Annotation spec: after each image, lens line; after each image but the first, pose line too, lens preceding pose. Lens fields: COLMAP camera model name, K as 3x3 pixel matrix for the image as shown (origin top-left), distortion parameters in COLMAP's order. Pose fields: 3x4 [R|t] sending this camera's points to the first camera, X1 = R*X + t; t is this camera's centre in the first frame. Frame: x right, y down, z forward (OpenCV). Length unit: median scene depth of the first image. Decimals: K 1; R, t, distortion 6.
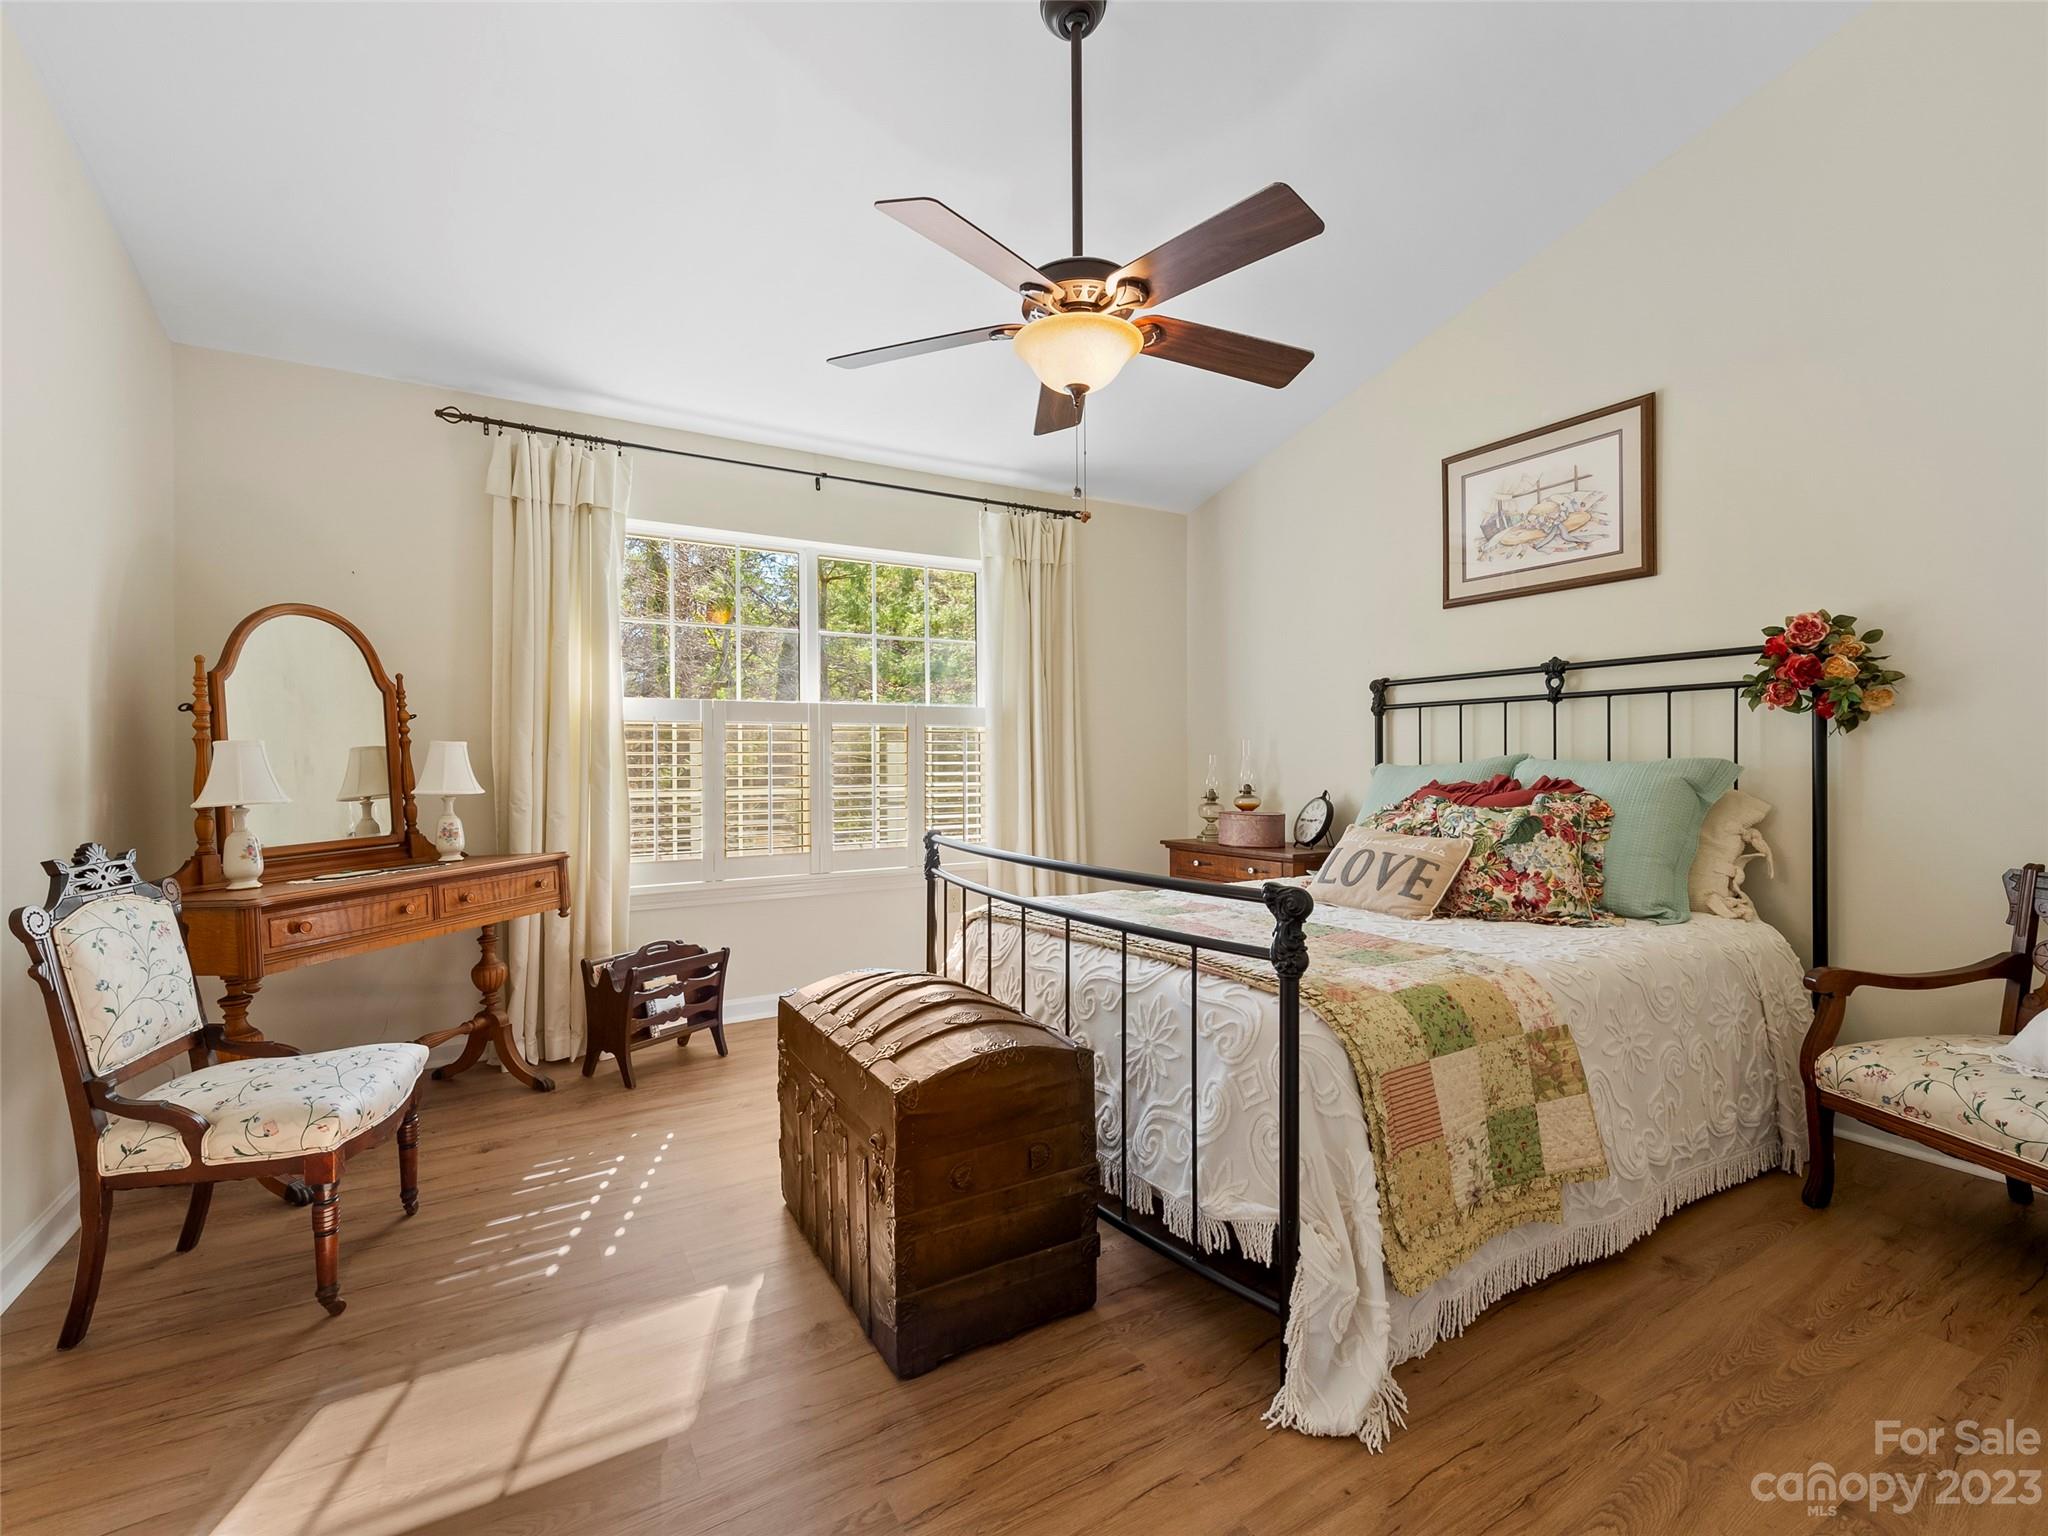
lens RADIAL K [[912.2, 0, 1018.7], [0, 912.2, 733.9], [0, 0, 1]] dist [0.018711, -0.007913]
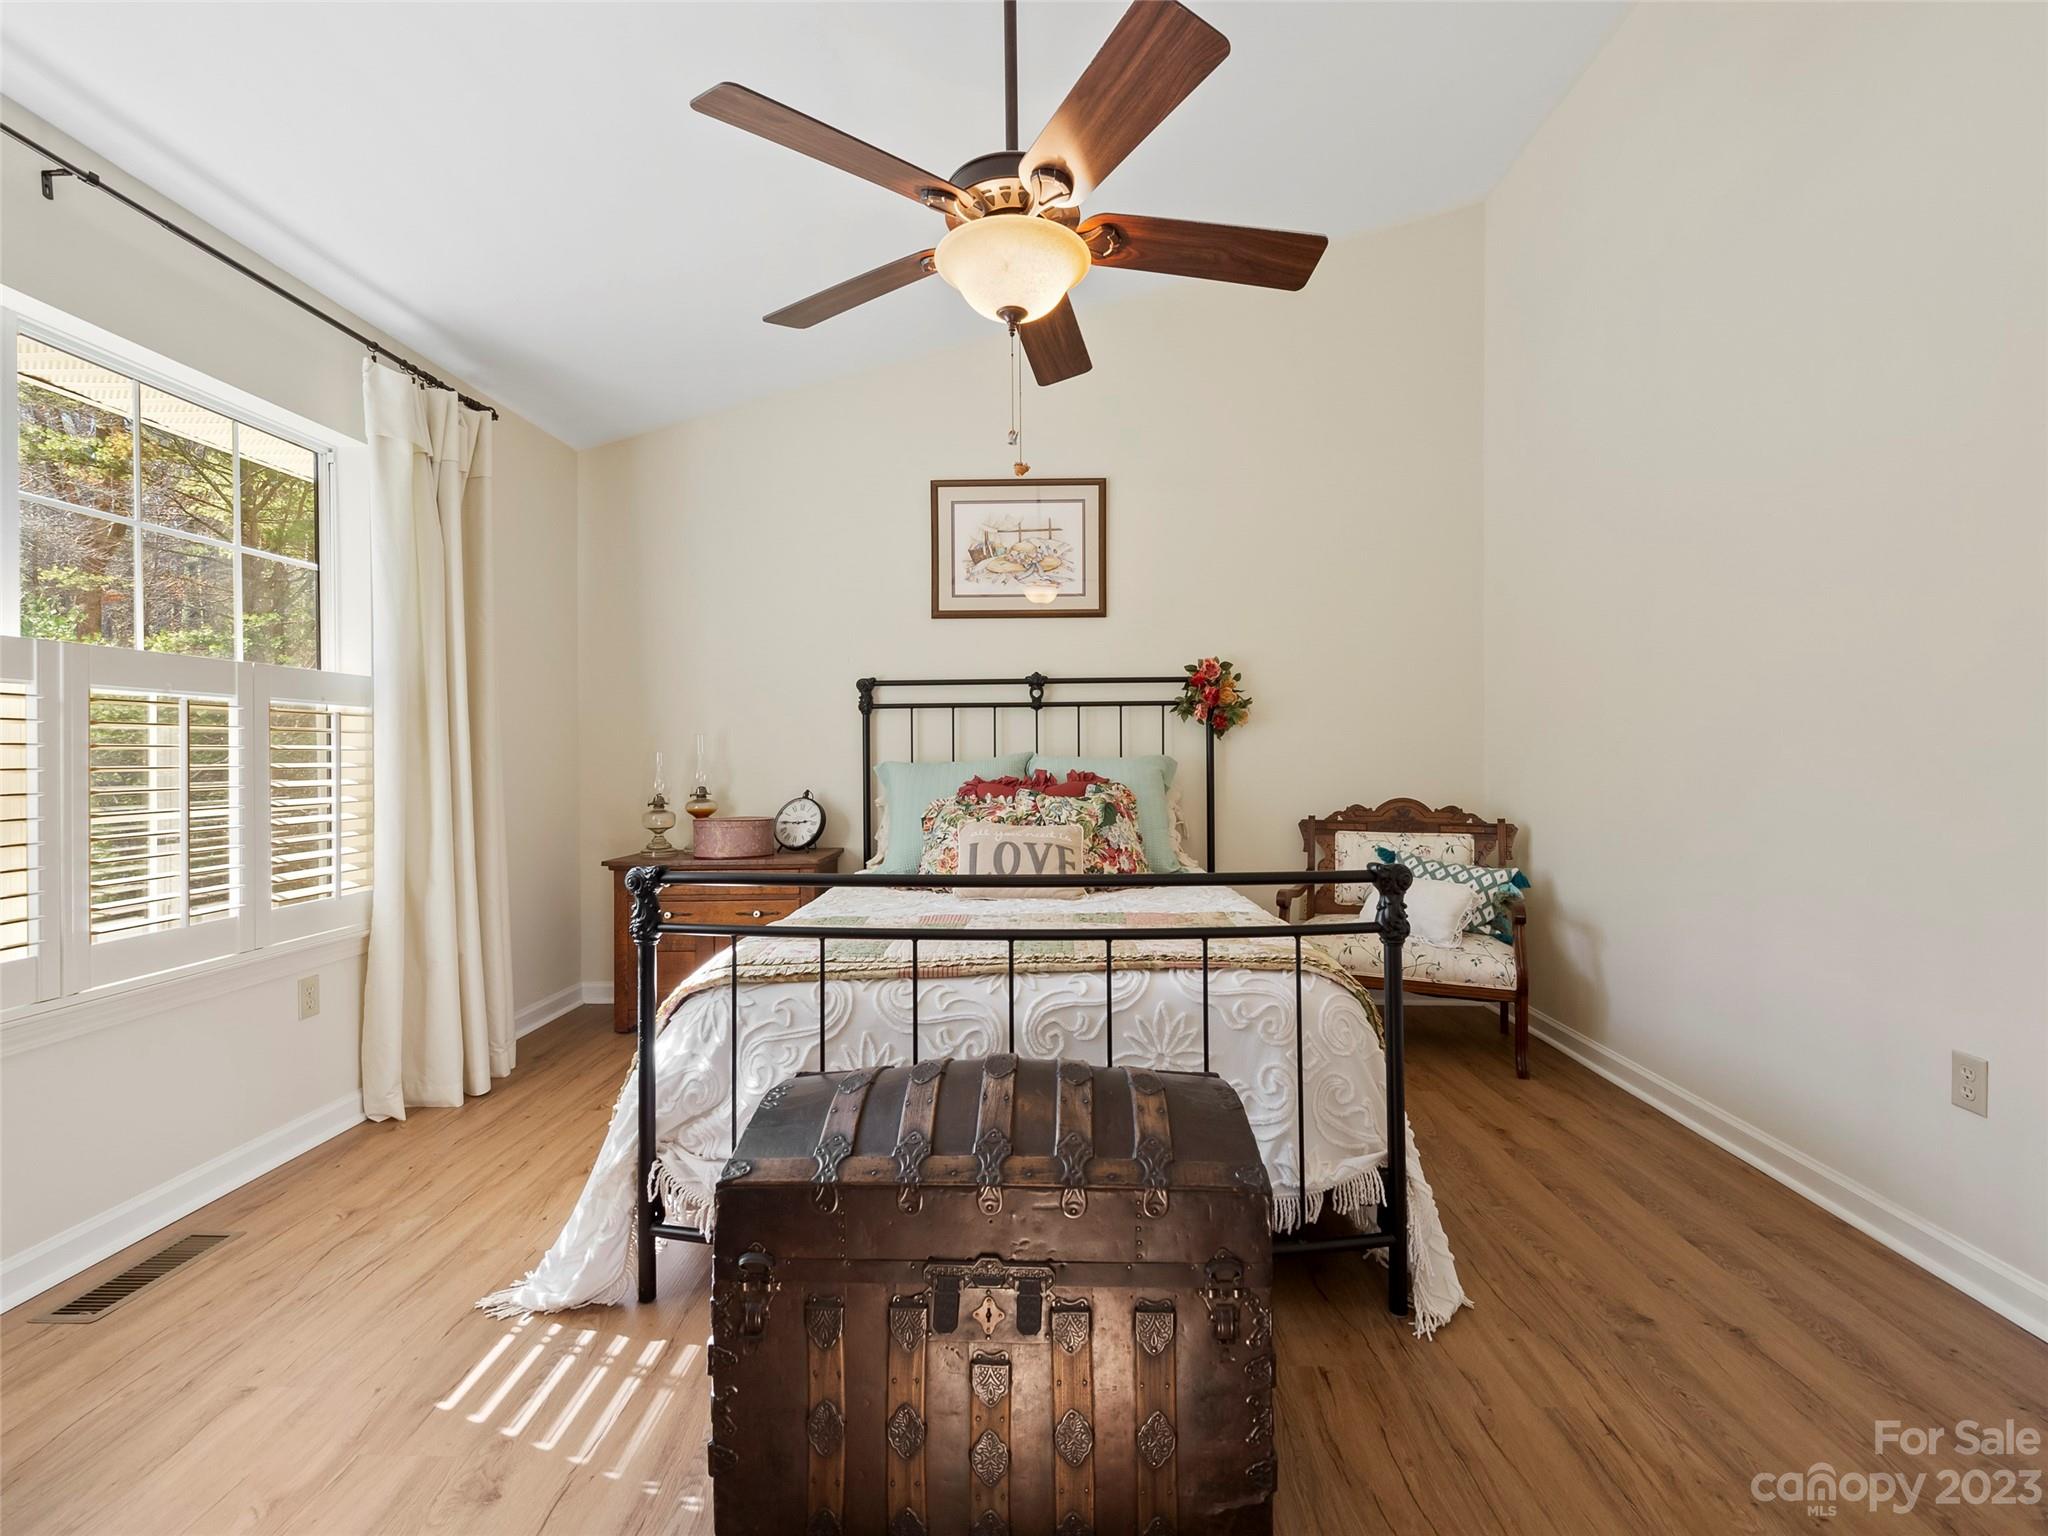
lens RADIAL K [[912.2, 0, 1018.7], [0, 912.2, 733.9], [0, 0, 1]] dist [0.018711, -0.007913]
pose [[0.521694, 0.019653, 0.852906, -0.486846], [-0.019851, 0.999744, -0.010894, 0.012333], [-0.852902, -0.011248, 0.521951, 0.417900]]
